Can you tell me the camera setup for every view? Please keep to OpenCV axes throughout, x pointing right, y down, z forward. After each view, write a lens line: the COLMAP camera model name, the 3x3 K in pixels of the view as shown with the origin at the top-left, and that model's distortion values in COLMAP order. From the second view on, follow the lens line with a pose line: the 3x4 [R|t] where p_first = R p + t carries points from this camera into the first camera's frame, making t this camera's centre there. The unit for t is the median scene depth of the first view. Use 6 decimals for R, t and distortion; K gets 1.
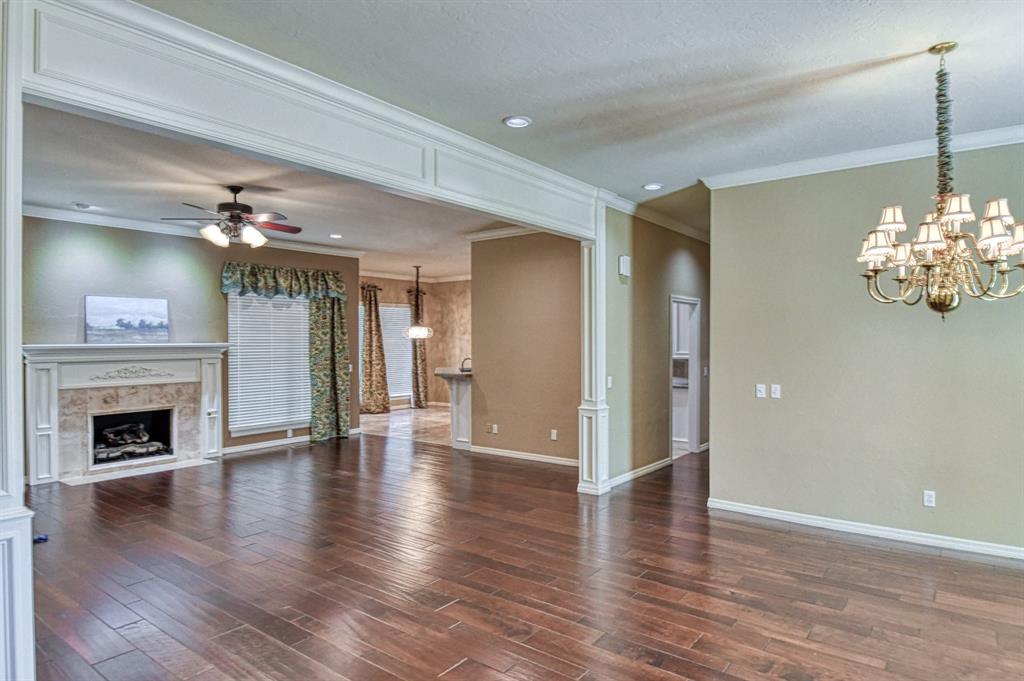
lens RADIAL K [[578.9, 0, 524.5], [0, 578.9, 342.7], [0, 0, 1]] dist [0.001506, 0.000022]
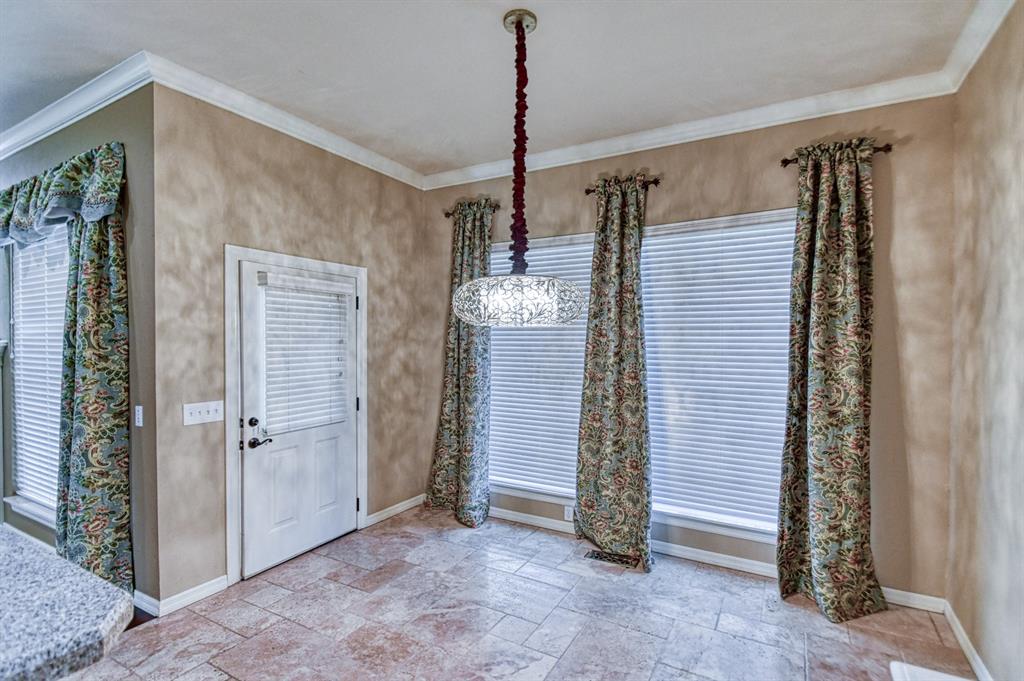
lens RADIAL K [[474.4, 0, 521.0], [0, 474.4, 345.8], [0, 0, 1]] dist [0.022396, -0.011666]
pose [[0.134431, 0.019580, -0.990730, 0.013563], [-0.006816, 0.999799, 0.018834, -0.007393], [0.990900, 0.004221, 0.134537, 1.437355]]
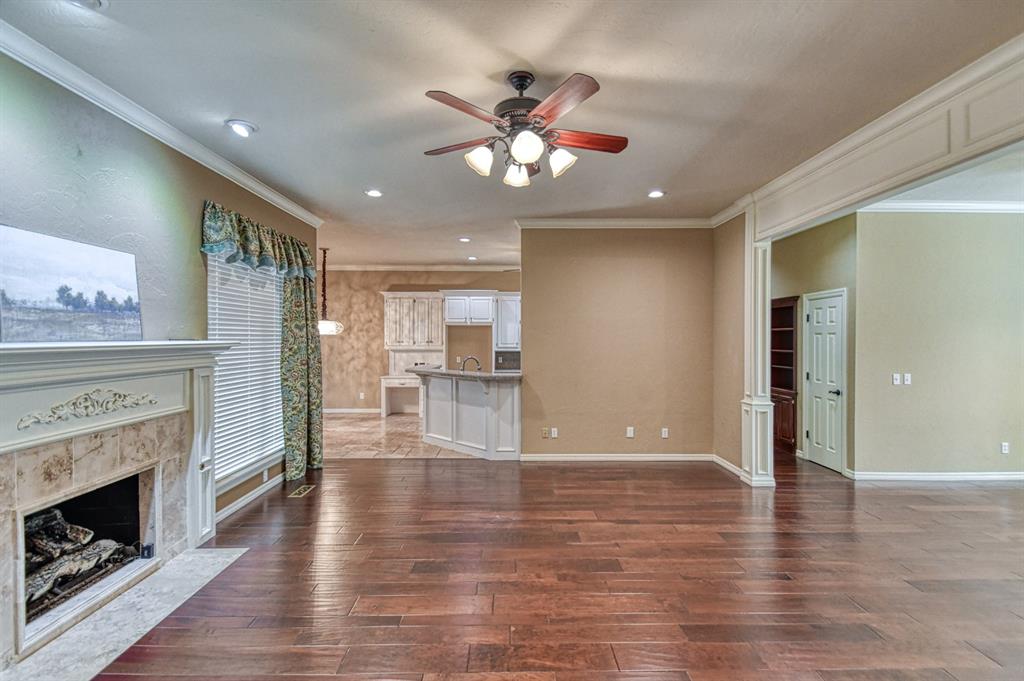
lens RADIAL K [[473.9, 0, 512.0], [0, 473.9, 340.5], [0, 0, 1]] dist [0.024201, -0.014645]
pose [[0.796308, 0.001041, 0.604890, -0.564289], [-0.001679, 0.999998, 0.000489, -0.000091], [-0.604889, -0.001405, 0.796309, 0.431385]]
